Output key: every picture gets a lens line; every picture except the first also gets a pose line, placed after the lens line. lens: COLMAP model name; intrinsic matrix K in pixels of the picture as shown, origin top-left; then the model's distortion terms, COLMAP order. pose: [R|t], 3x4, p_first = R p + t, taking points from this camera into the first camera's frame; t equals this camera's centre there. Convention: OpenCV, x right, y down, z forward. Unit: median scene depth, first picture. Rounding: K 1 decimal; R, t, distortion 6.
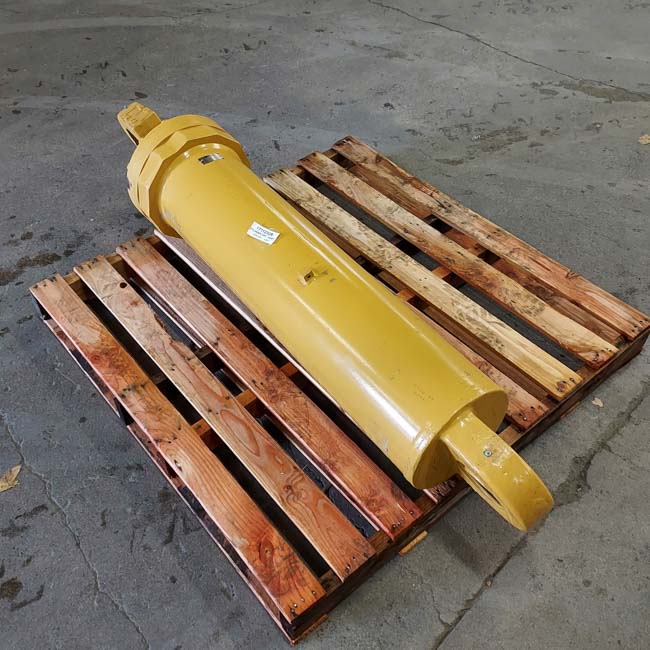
lens RADIAL K [[707.2, 0, 317.5], [0, 707.2, 310.5], [0, 0, 1]] dist [0.102454, -0.185238]
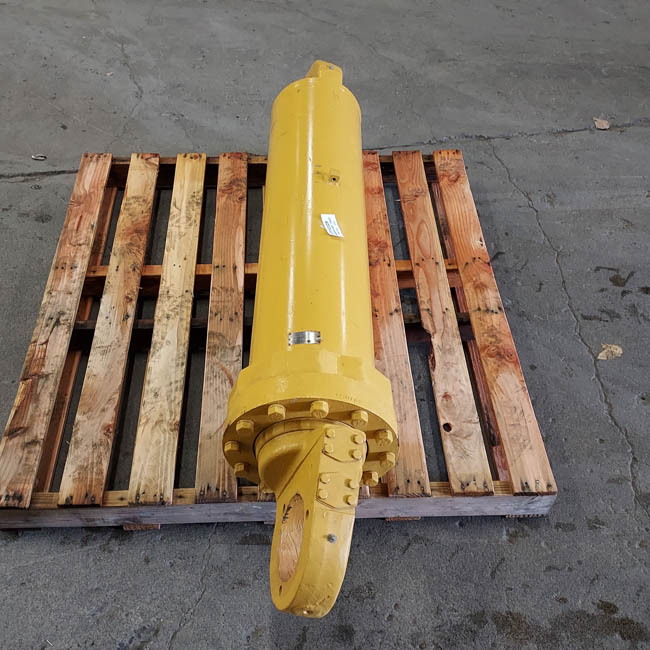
lens RADIAL K [[707.2, 0, 317.5], [0, 707.2, 310.5], [0, 0, 1]] dist [0.102454, -0.185238]
pose [[-0.795312, -0.446701, 0.409802, -0.445567], [0.443523, 0.032049, 0.895690, -0.859642], [-0.413240, 0.894109, 0.172633, 0.843239]]
